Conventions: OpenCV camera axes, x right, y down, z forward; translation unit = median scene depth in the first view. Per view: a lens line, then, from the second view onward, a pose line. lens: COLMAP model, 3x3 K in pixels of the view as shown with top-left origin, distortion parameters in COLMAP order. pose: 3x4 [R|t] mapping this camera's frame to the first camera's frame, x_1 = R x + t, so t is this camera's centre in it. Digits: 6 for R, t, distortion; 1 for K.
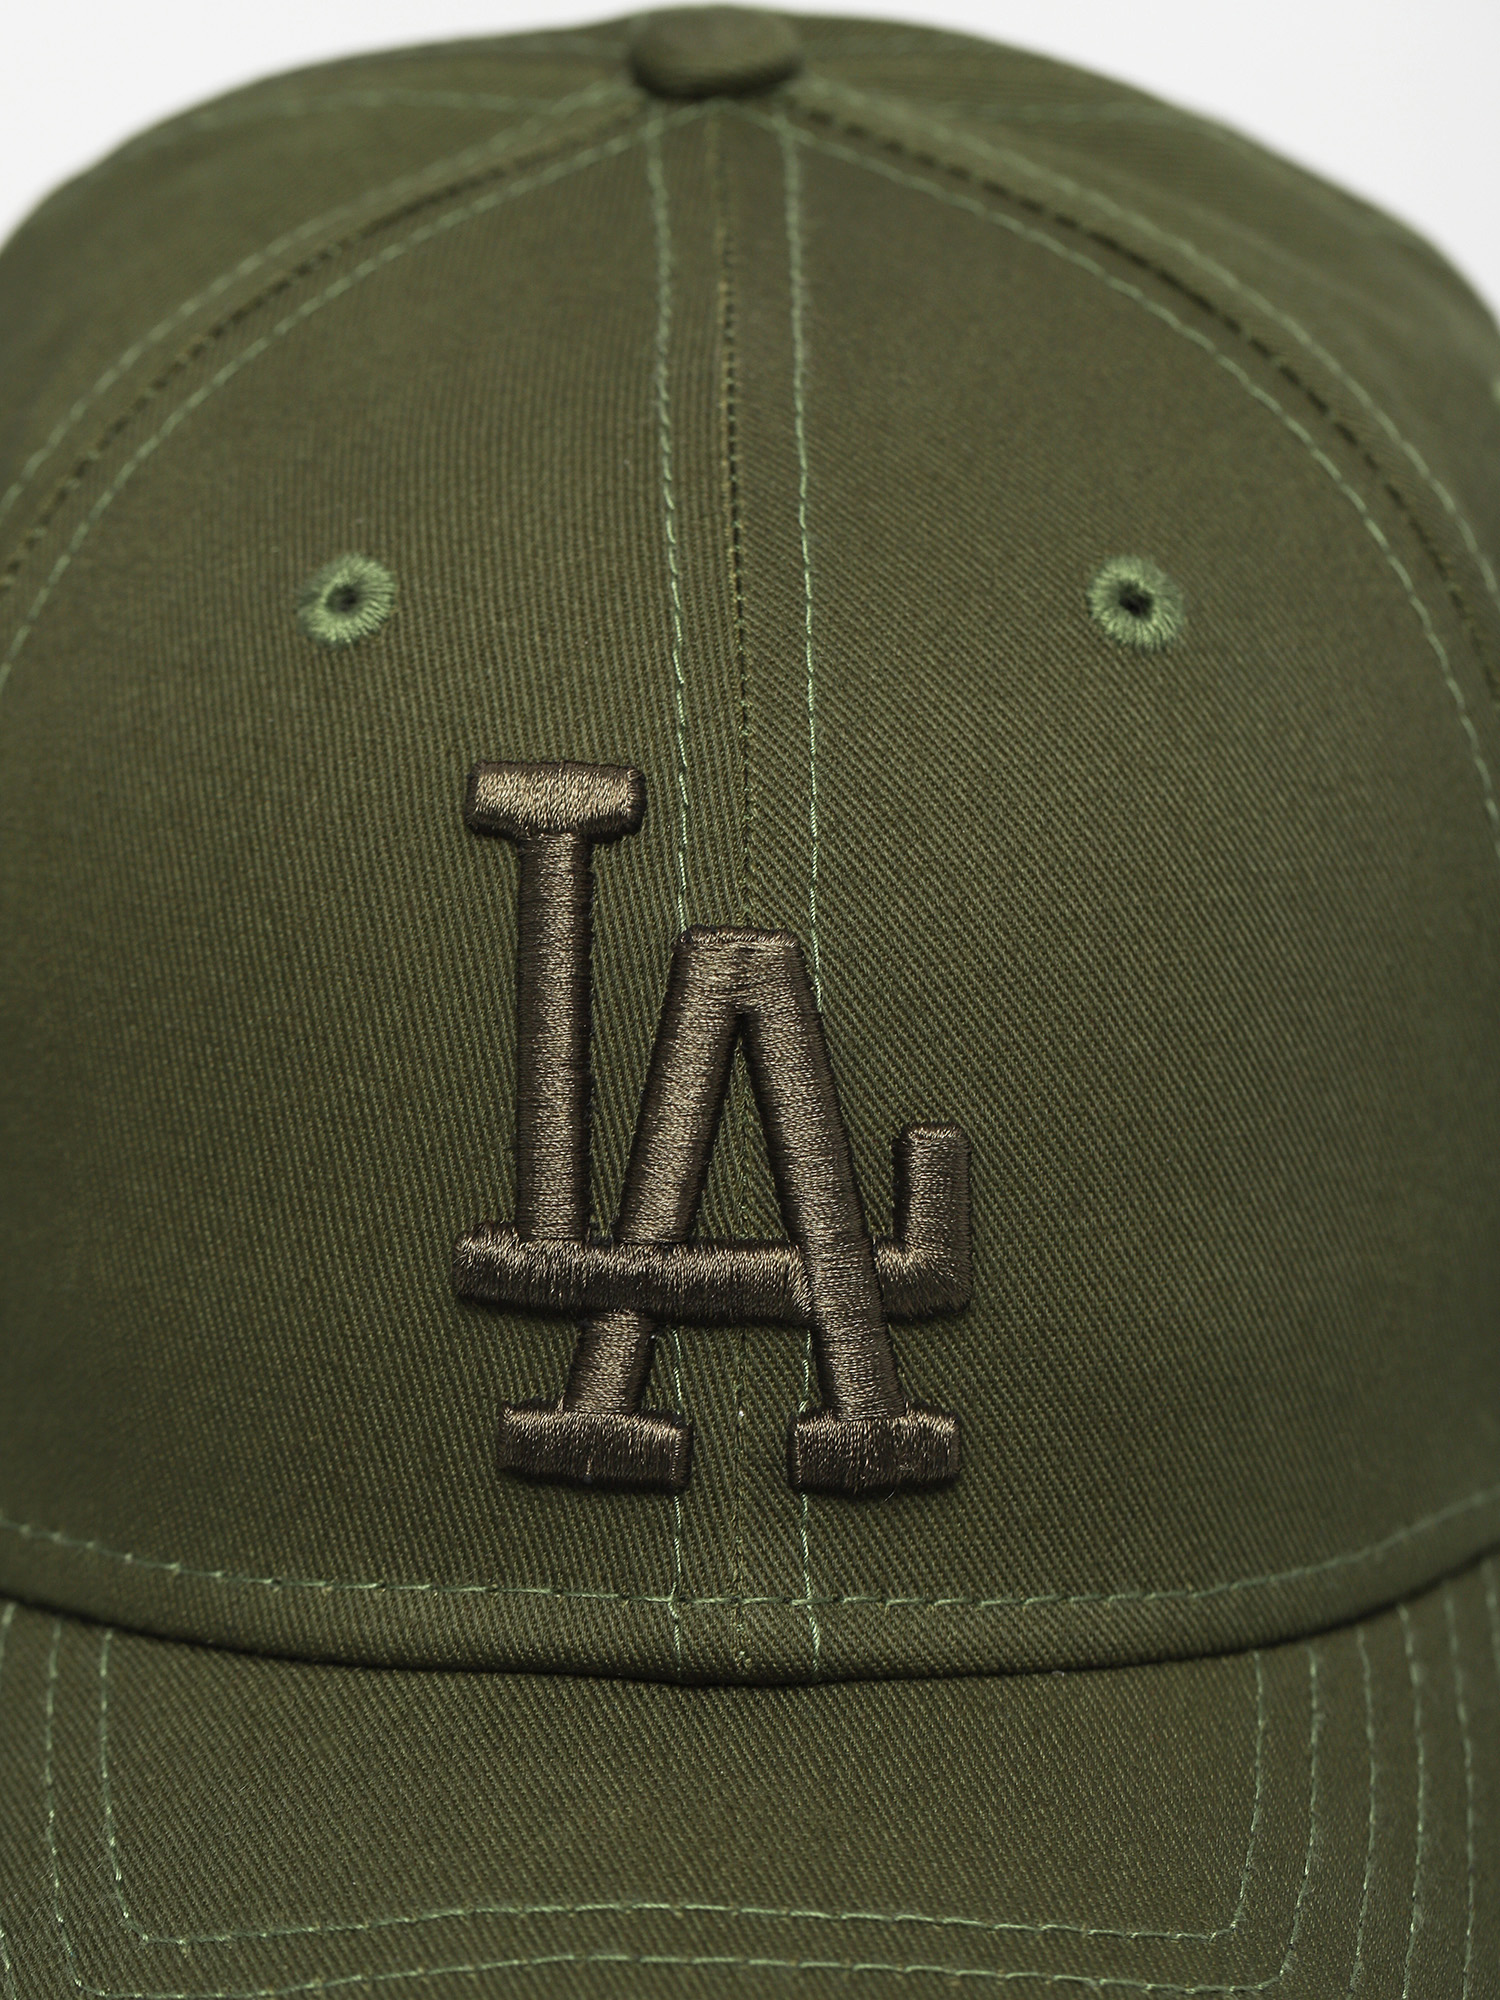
lens RADIAL K [[6658.9, 0, 750.0], [0, 6658.9, 1000.0], [0, 0, 1]] dist [-0.173195, -1.142012]
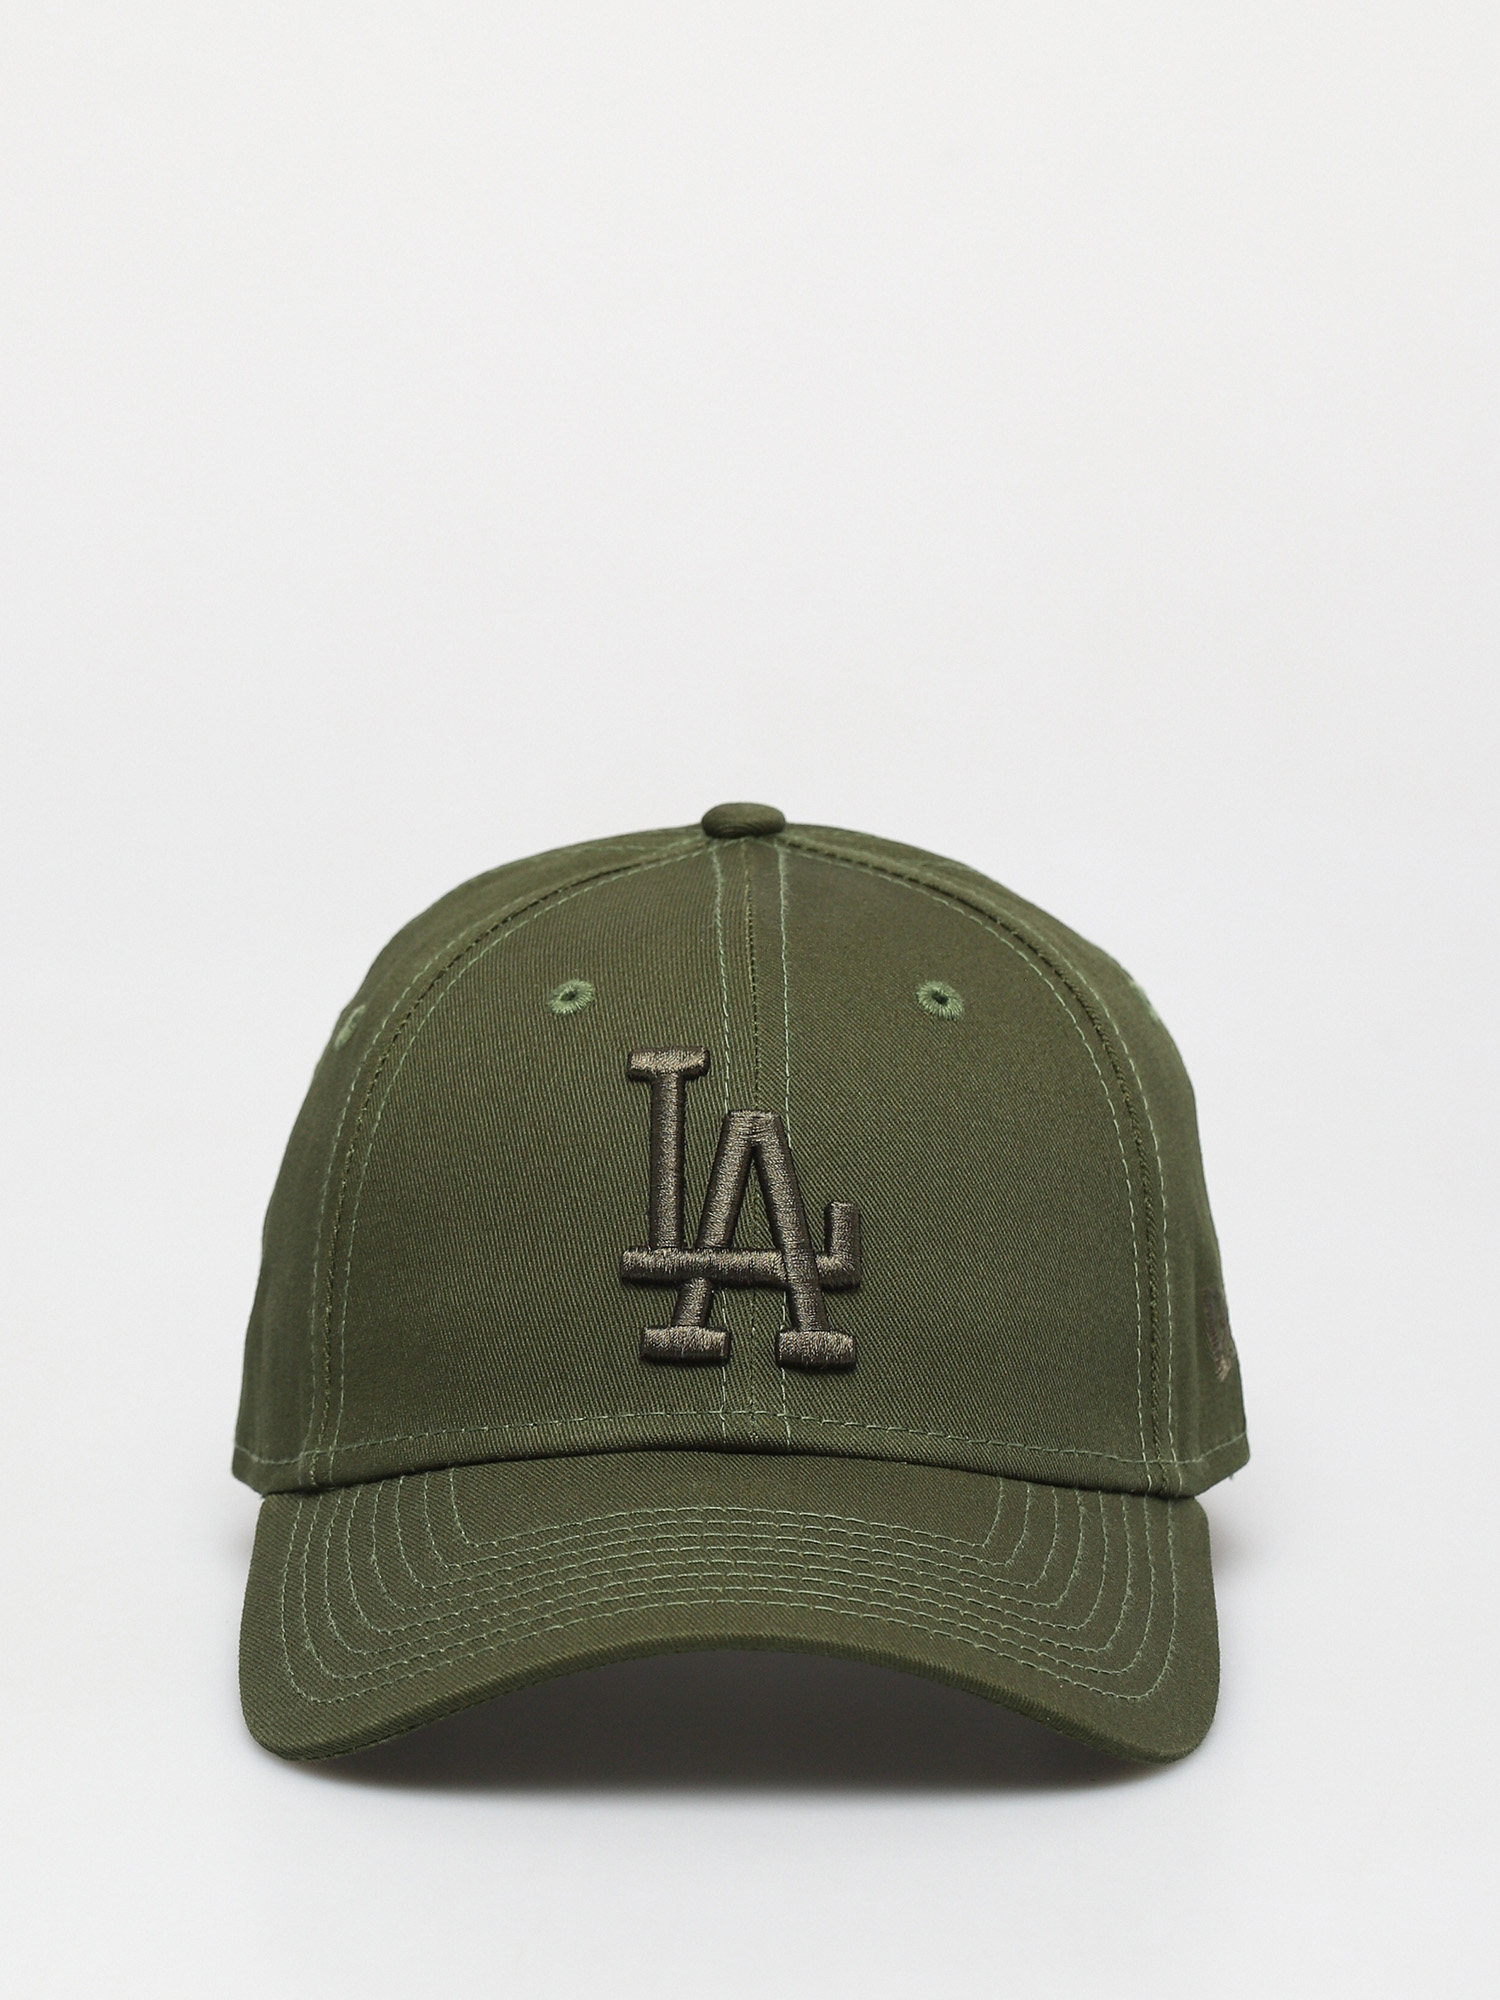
lens RADIAL K [[6658.9, 0, 750.0], [0, 6658.9, 1000.0], [0, 0, 1]] dist [-0.173195, -1.142012]
pose [[0.999969, -0.000790, -0.007891, 0.014504], [-0.001646, 0.952677, -0.303981, 0.613372], [0.007757, 0.303984, 0.952645, -1.078236]]
